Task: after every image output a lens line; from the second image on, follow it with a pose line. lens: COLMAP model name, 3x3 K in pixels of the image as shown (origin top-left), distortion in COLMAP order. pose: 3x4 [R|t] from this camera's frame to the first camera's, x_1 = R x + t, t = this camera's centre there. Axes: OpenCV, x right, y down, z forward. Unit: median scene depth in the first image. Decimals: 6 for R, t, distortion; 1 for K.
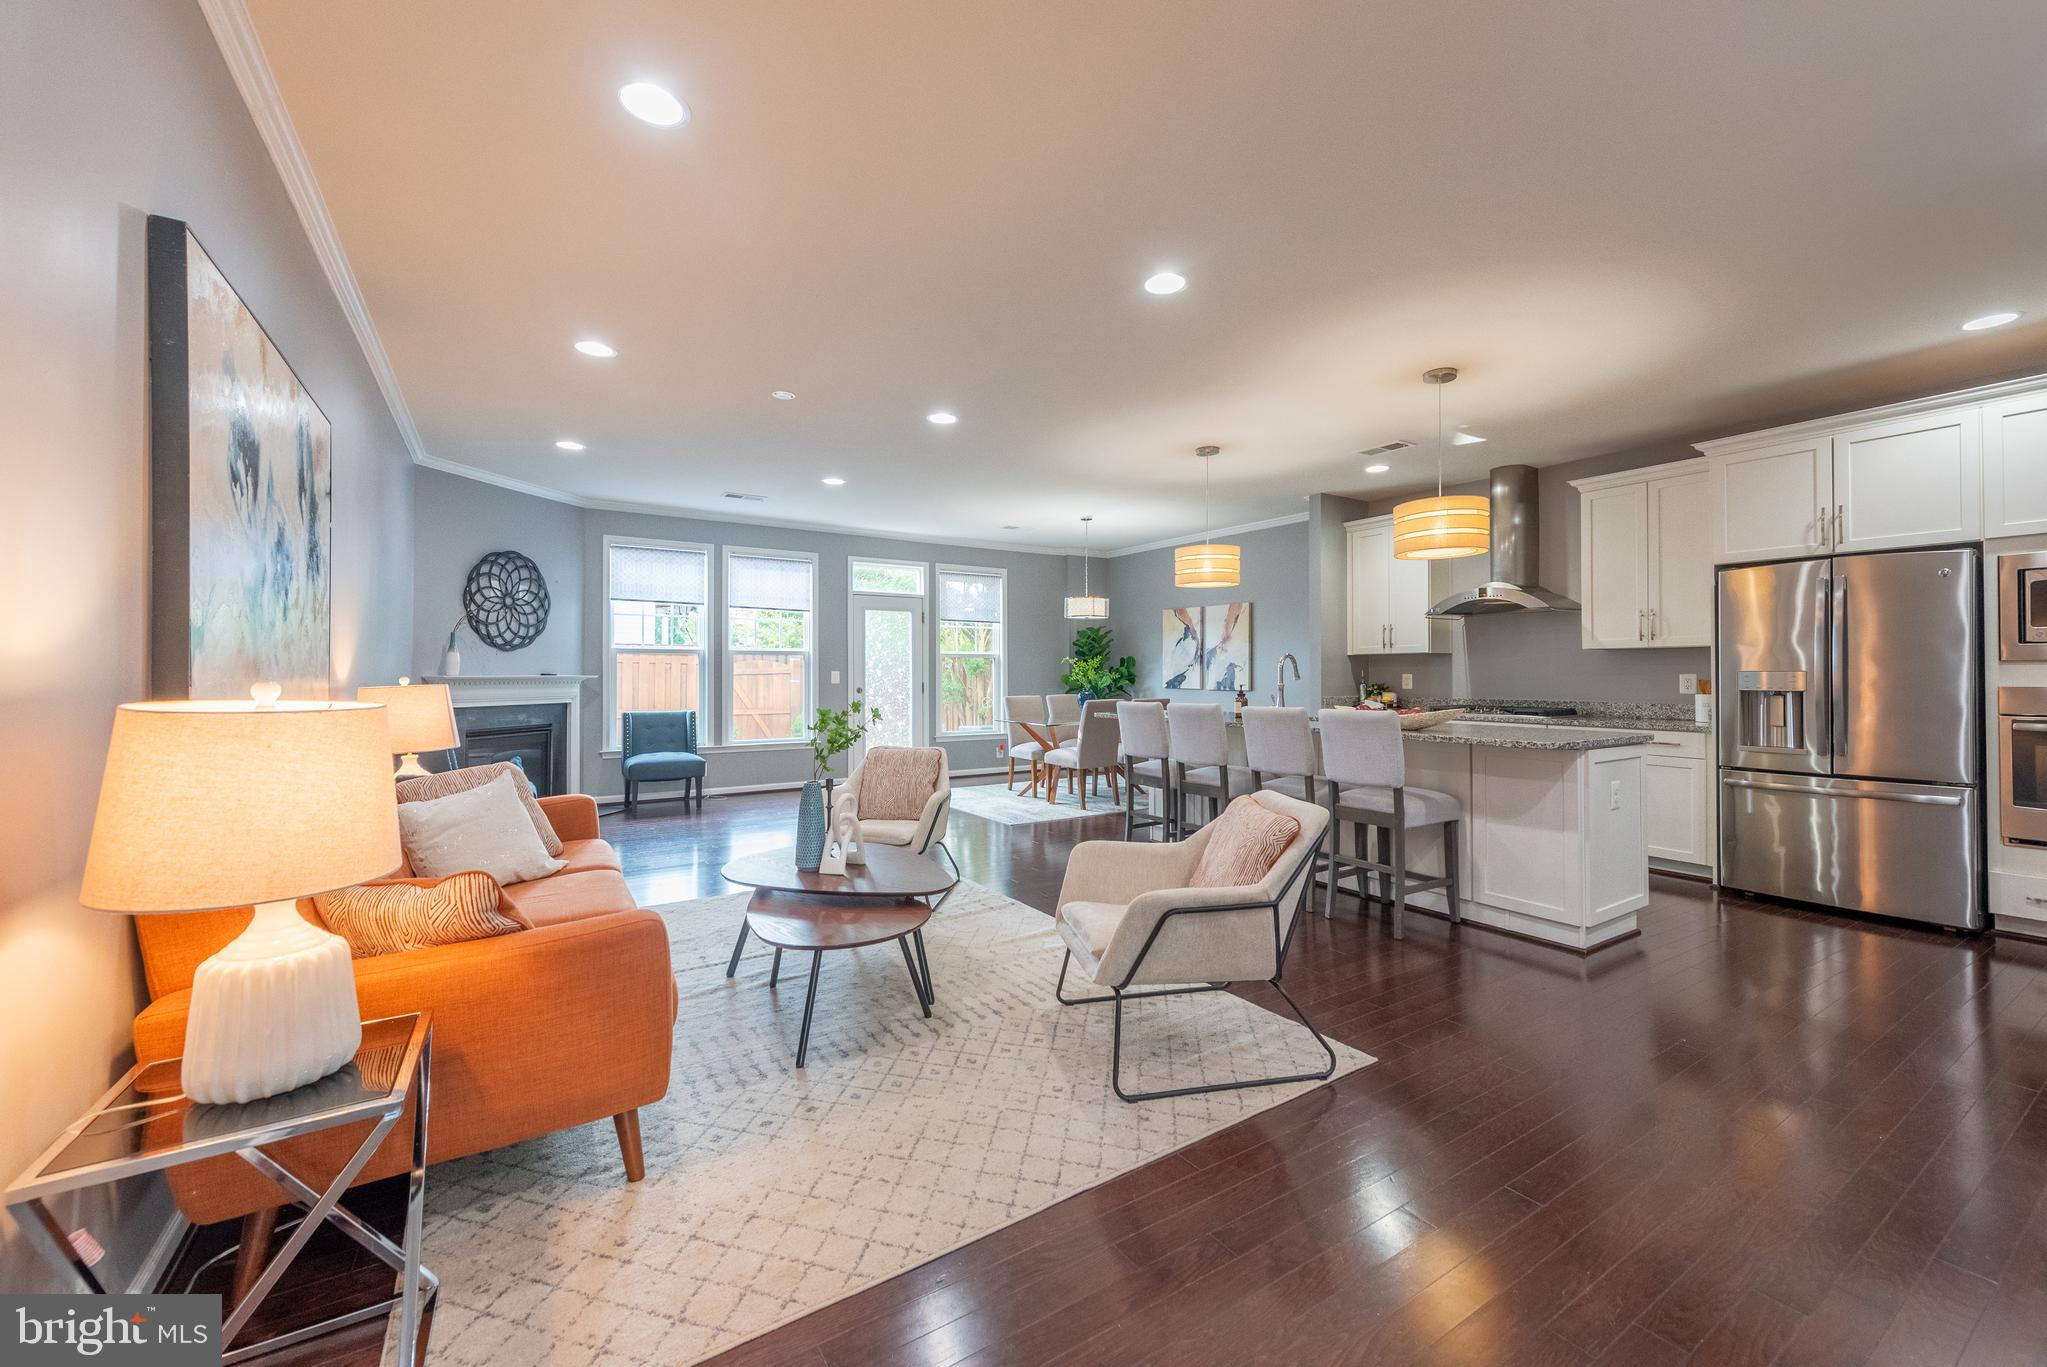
lens RADIAL K [[806.1, 0, 1031.7], [0, 806.1, 669.8], [0, 0, 1]] dist [0.015693, -0.006116]
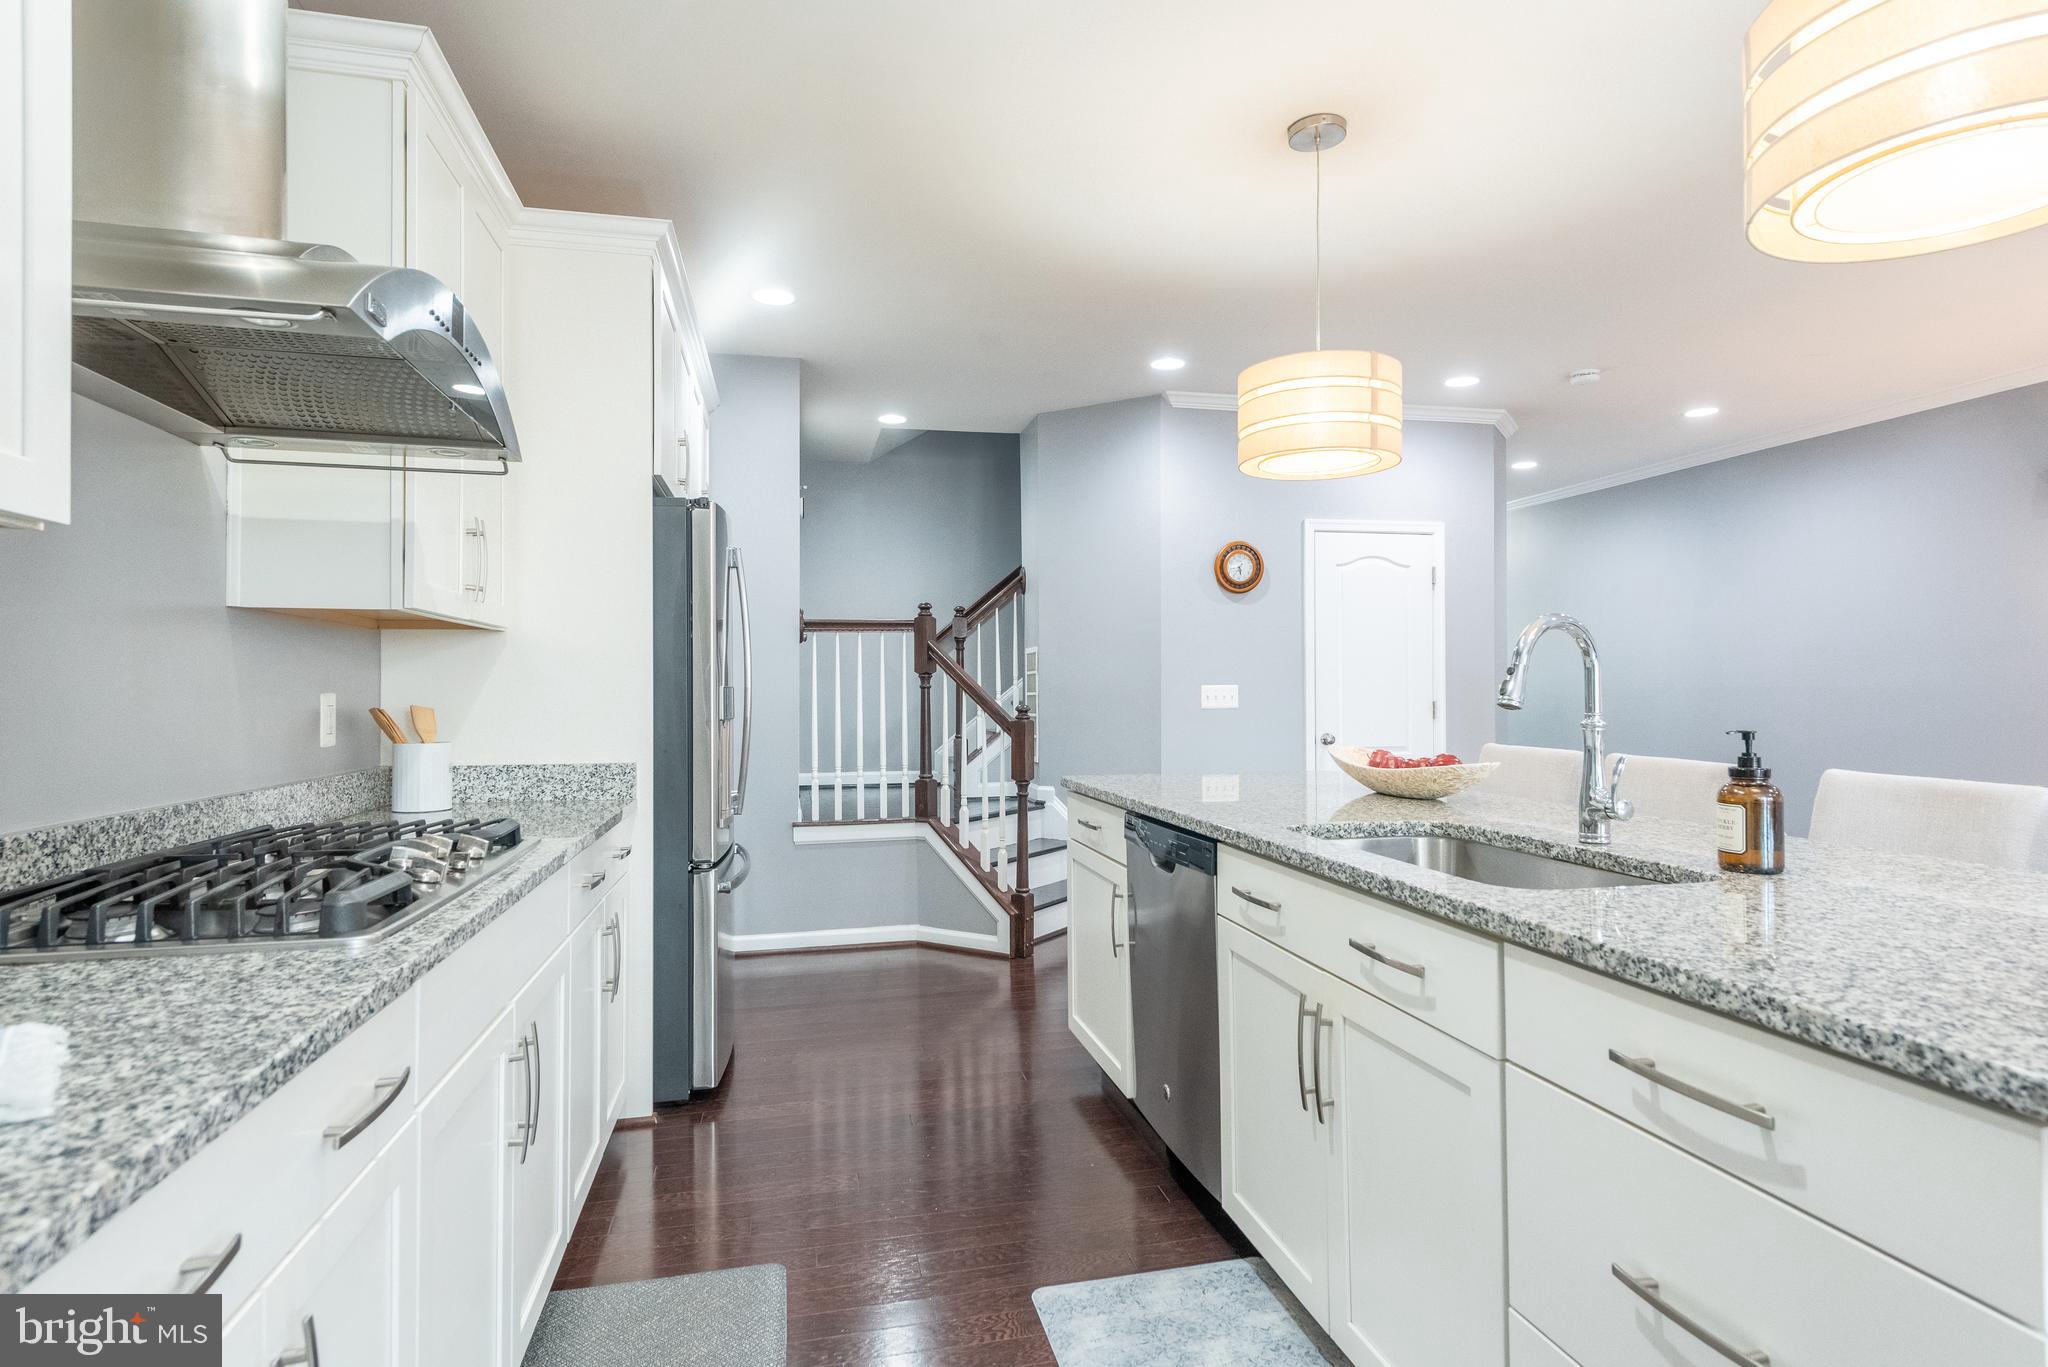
lens RADIAL K [[1071.4, 0, 1036.2], [0, 1071.4, 685.0], [0, 0, 1]] dist [0.022636, -0.013212]
pose [[-0.939818, 0.006480, 0.341614, 0.290097], [0.002681, 0.999929, -0.011592, 0.006547], [-0.341665, -0.009979, -0.939769, 1.124739]]
